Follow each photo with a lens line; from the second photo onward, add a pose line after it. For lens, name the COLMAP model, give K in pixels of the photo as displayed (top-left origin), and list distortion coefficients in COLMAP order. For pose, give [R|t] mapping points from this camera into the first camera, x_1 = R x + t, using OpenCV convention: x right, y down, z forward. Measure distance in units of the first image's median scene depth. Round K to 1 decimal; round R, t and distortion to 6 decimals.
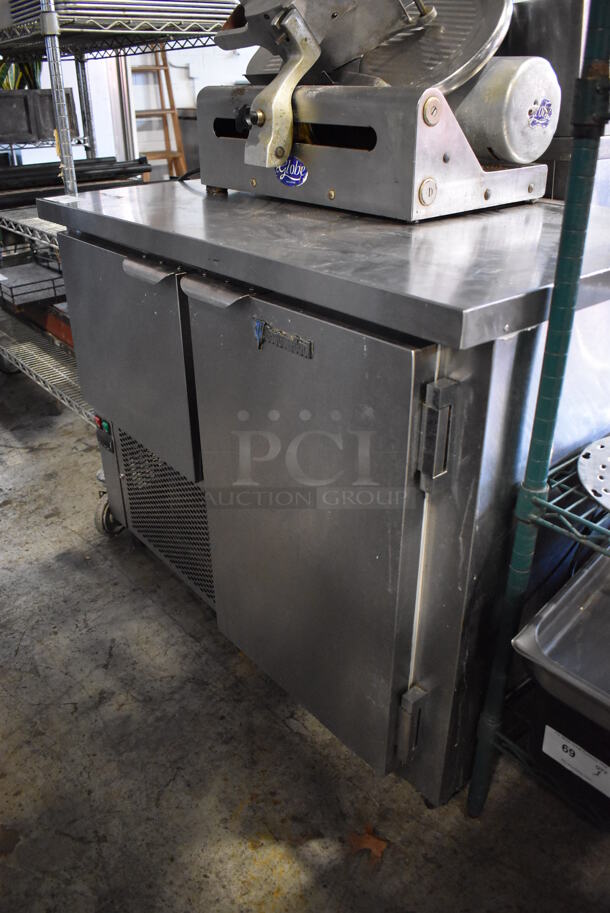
lens RADIAL K [[710.7, 0, 308.2], [0, 710.7, 452.1], [0, 0, 1]] dist [-0.016266, 0.003963]
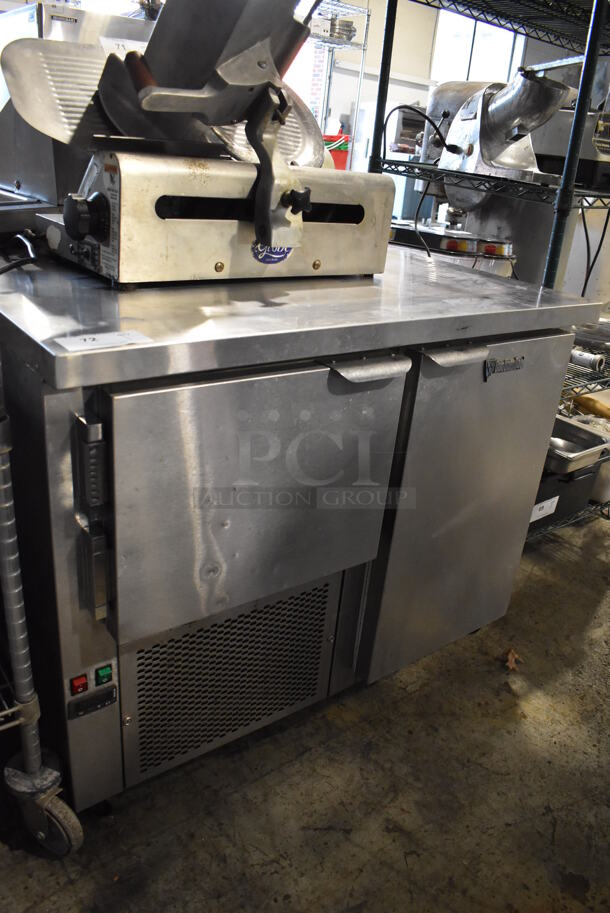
lens RADIAL K [[710.7, 0, 309.0], [0, 710.7, 460.5], [0, 0, 1]] dist [-0.016266, 0.003963]
pose [[0.044615, -0.392970, 0.918468, -1.042191], [0.374730, 0.858836, 0.349253, -0.463867], [-0.926060, 0.328596, 0.185575, 0.854443]]
